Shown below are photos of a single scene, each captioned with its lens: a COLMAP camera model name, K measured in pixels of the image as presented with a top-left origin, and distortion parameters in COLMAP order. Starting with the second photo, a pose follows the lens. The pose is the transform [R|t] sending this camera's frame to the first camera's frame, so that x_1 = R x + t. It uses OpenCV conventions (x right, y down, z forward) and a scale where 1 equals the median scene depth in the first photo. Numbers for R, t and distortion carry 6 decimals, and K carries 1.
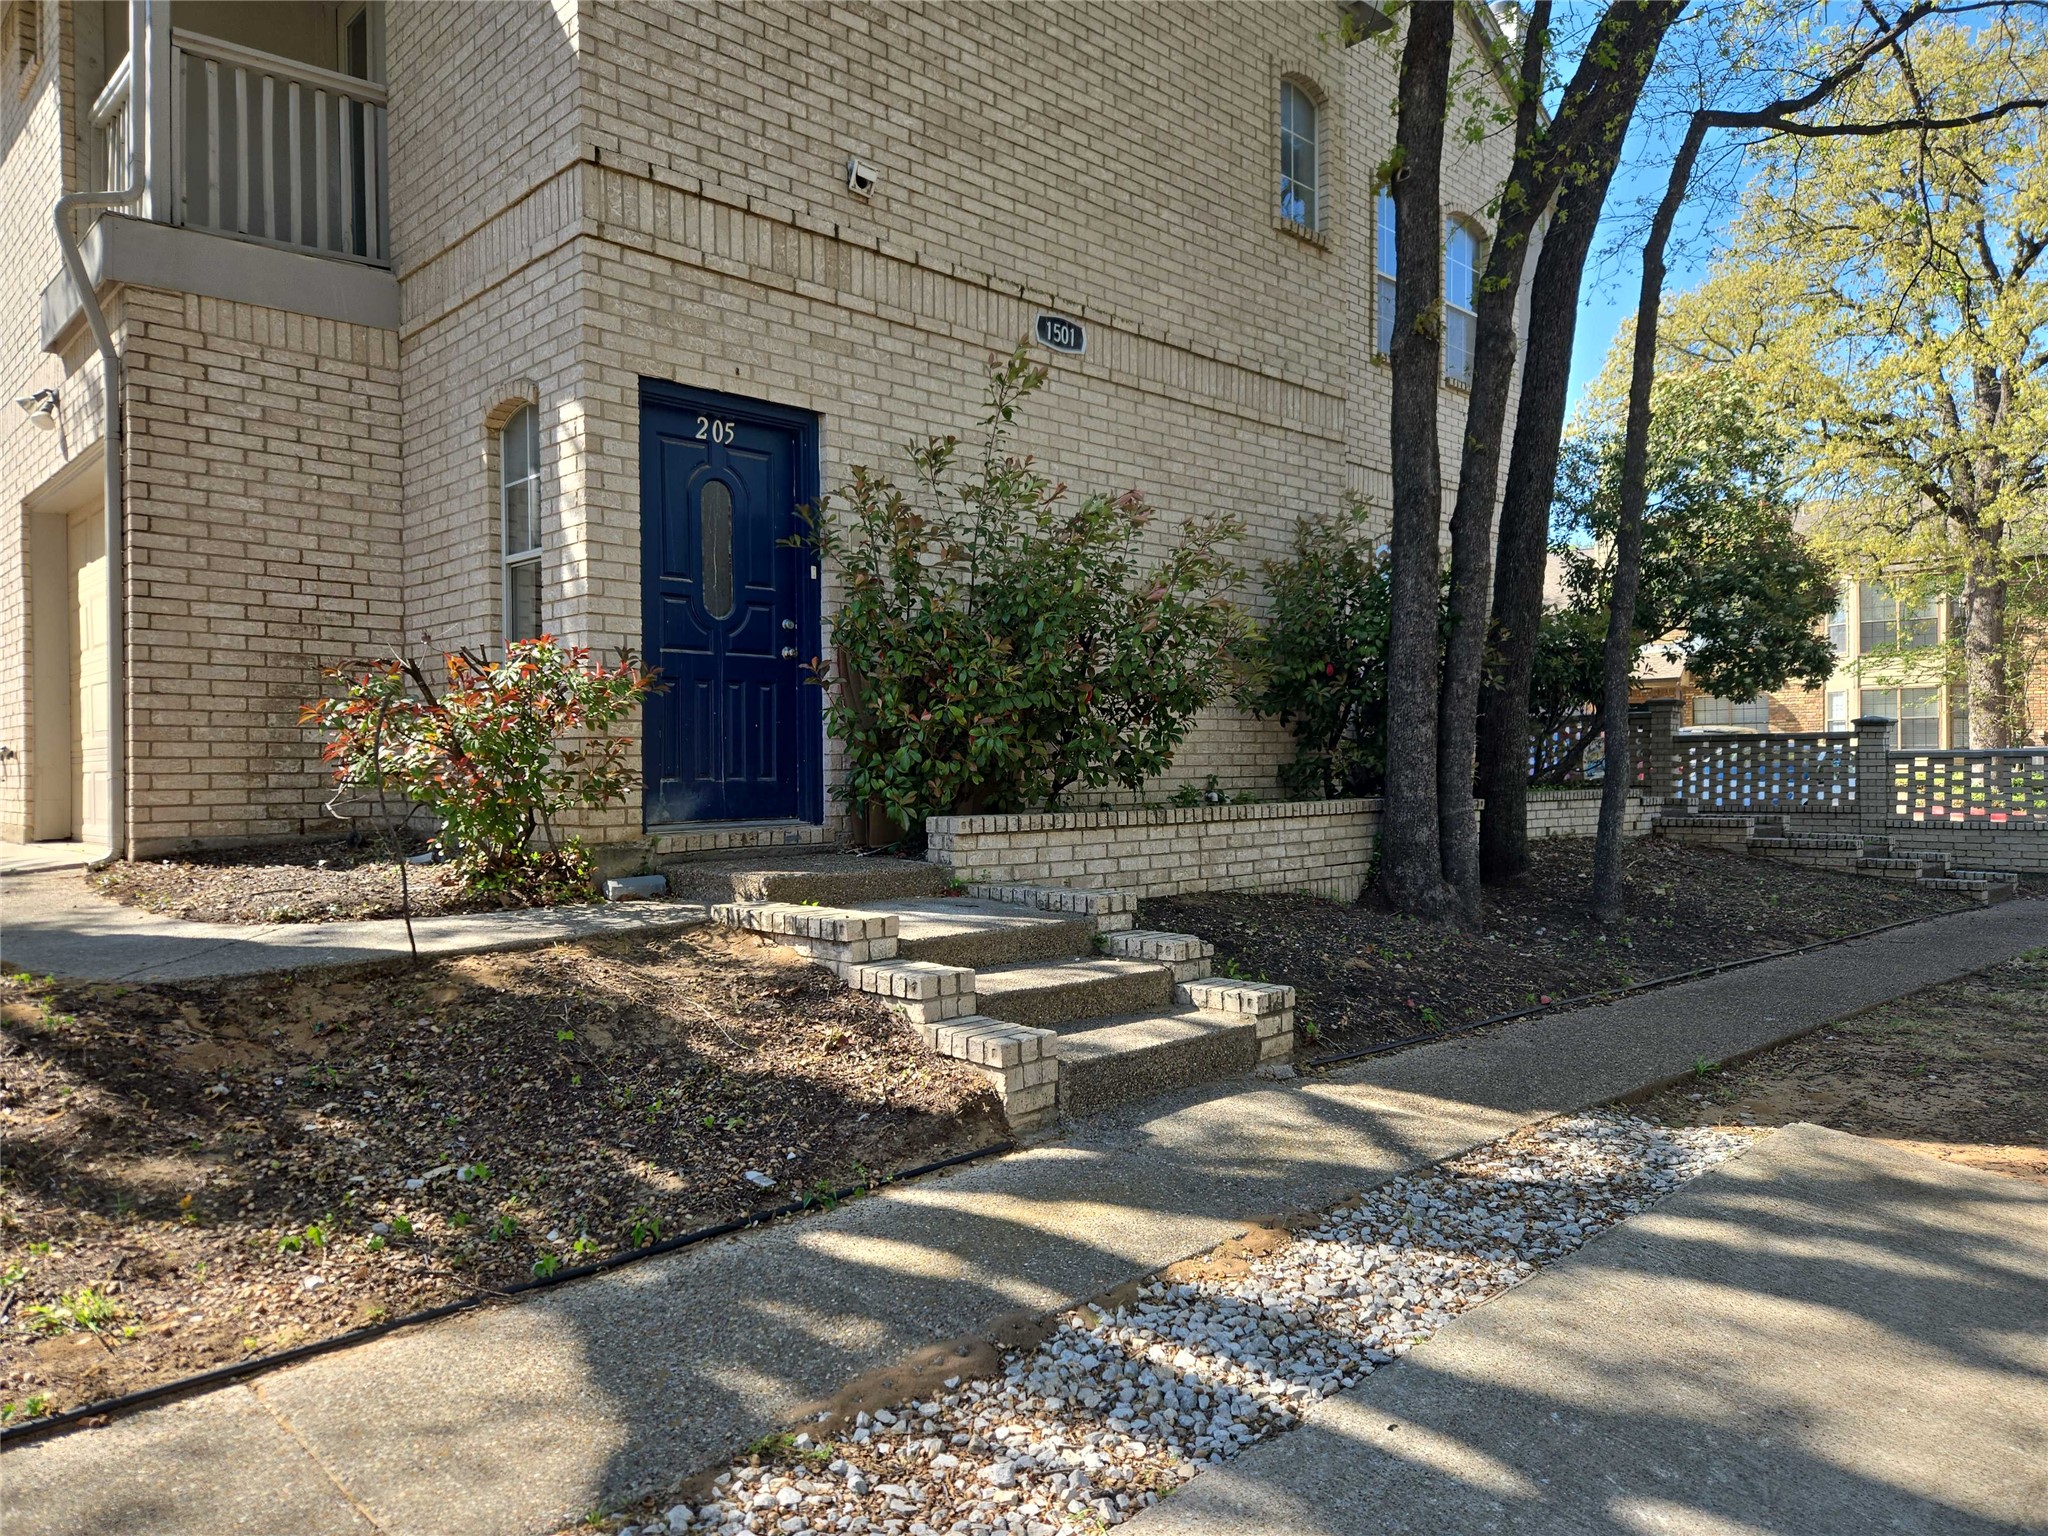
lens RADIAL K [[1390.6, 0, 1019.9], [0, 1390.6, 771.5], [0, 0, 1]] dist [0.062631, -0.049099]
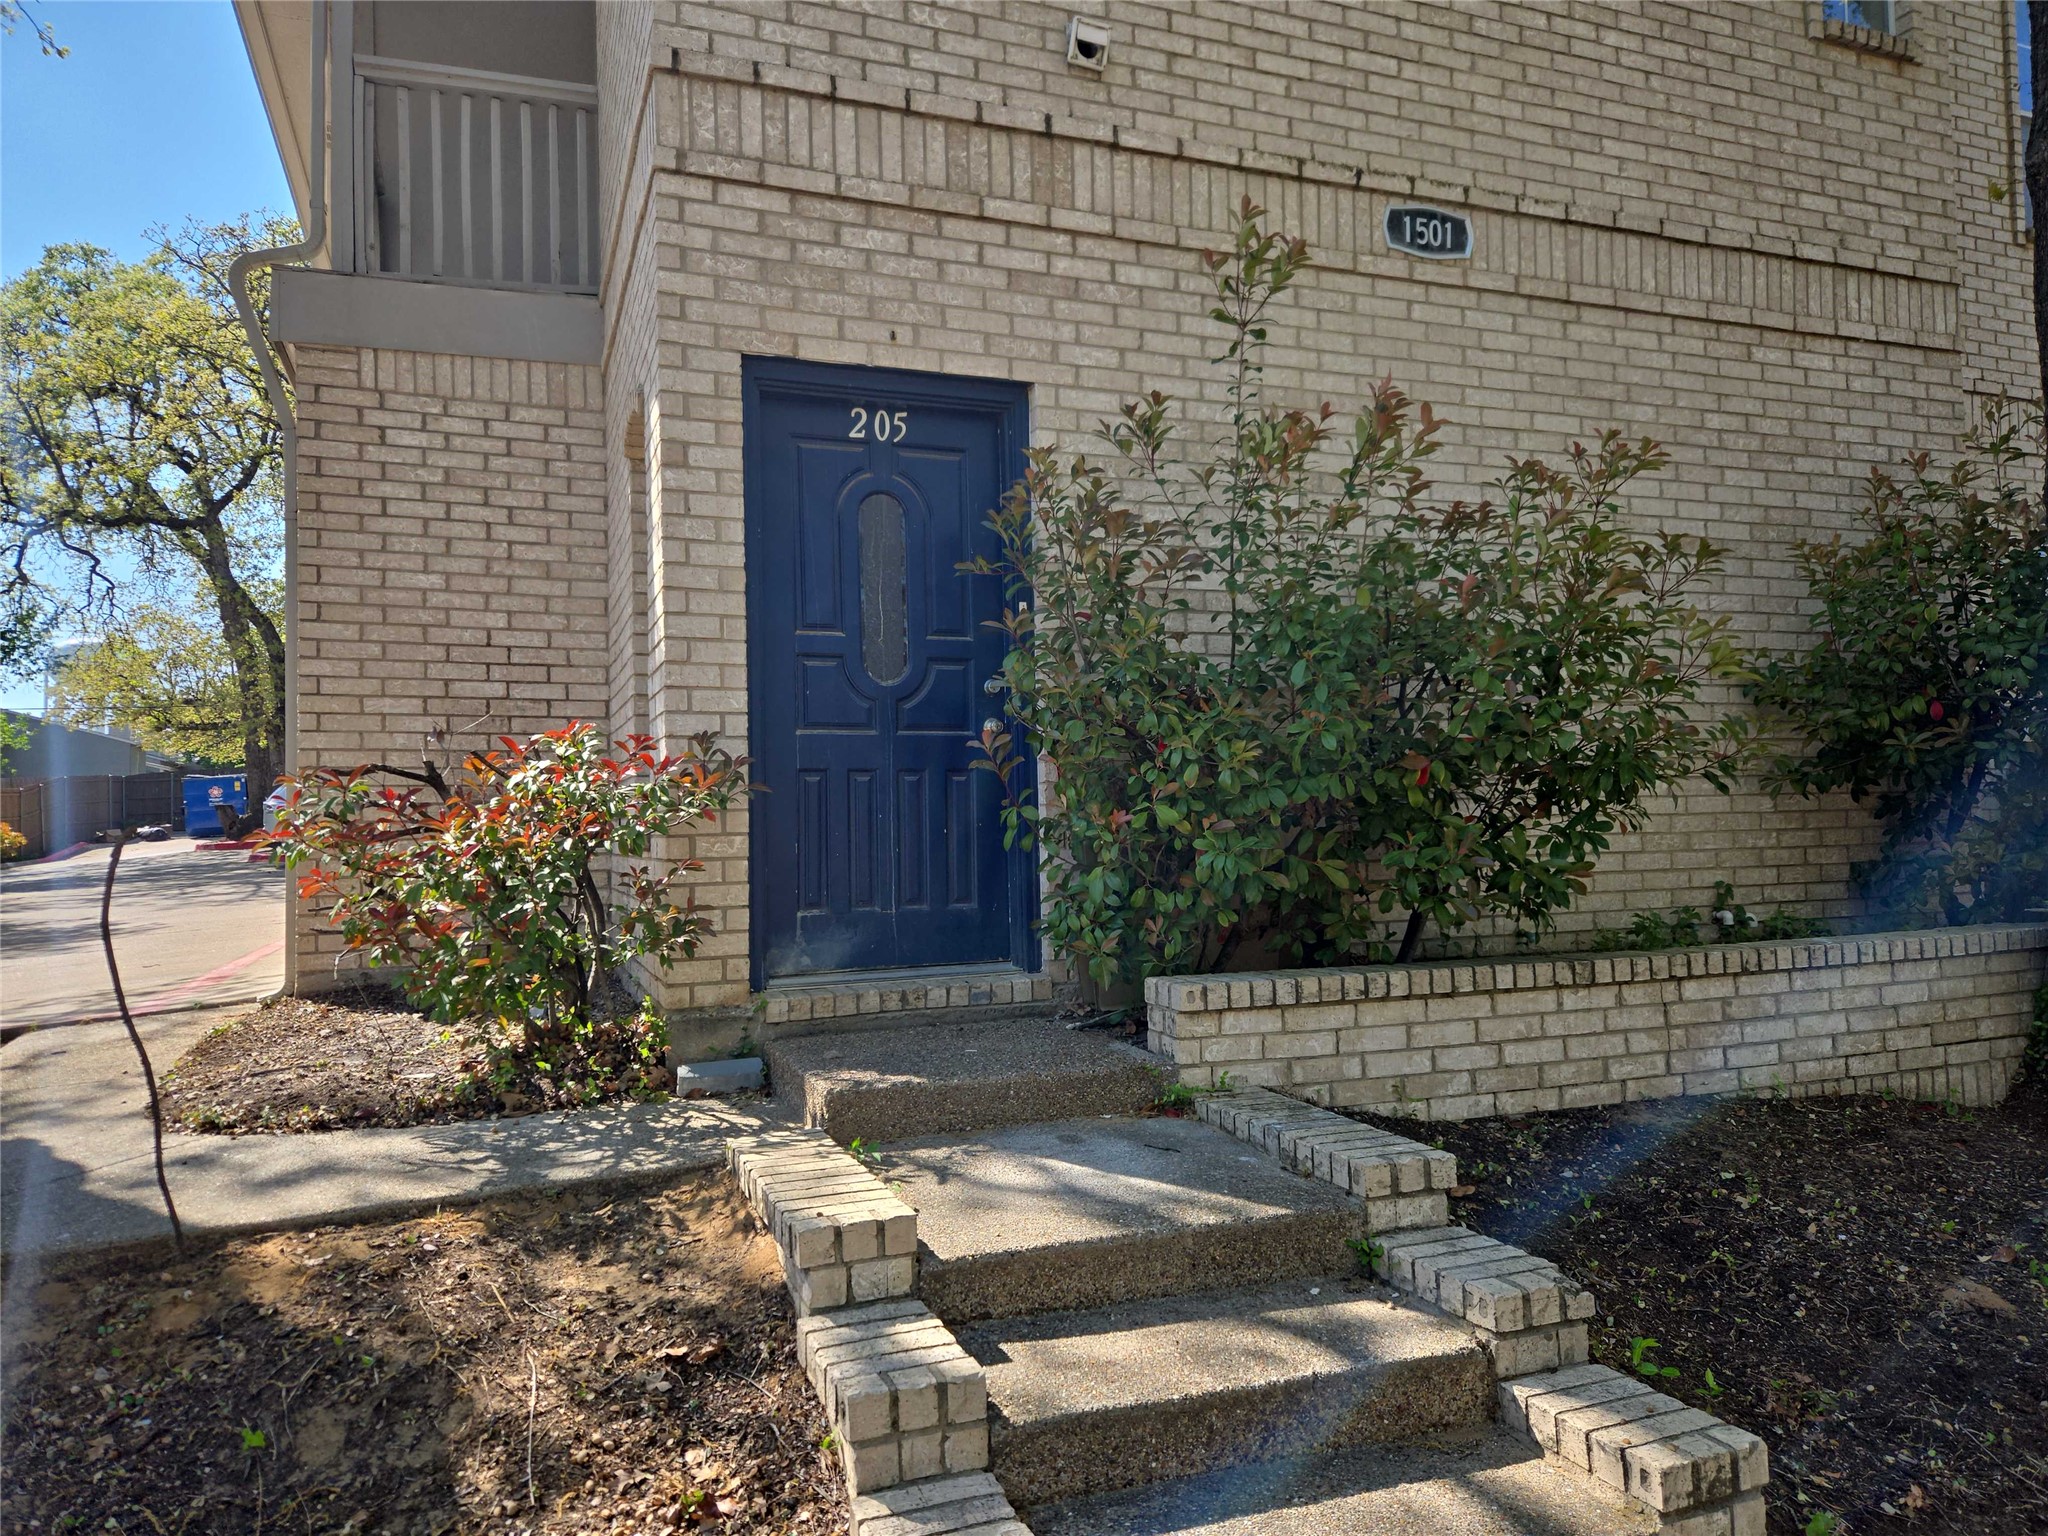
lens RADIAL K [[1390.6, 0, 1013.8], [0, 1390.6, 772.8], [0, 0, 1]] dist [0.062631, -0.049099]
pose [[0.921625, -0.027955, -0.387073, 0.116063], [0.012727, 0.999043, -0.041849, -0.032205], [0.387873, 0.033643, 0.921099, 0.358060]]
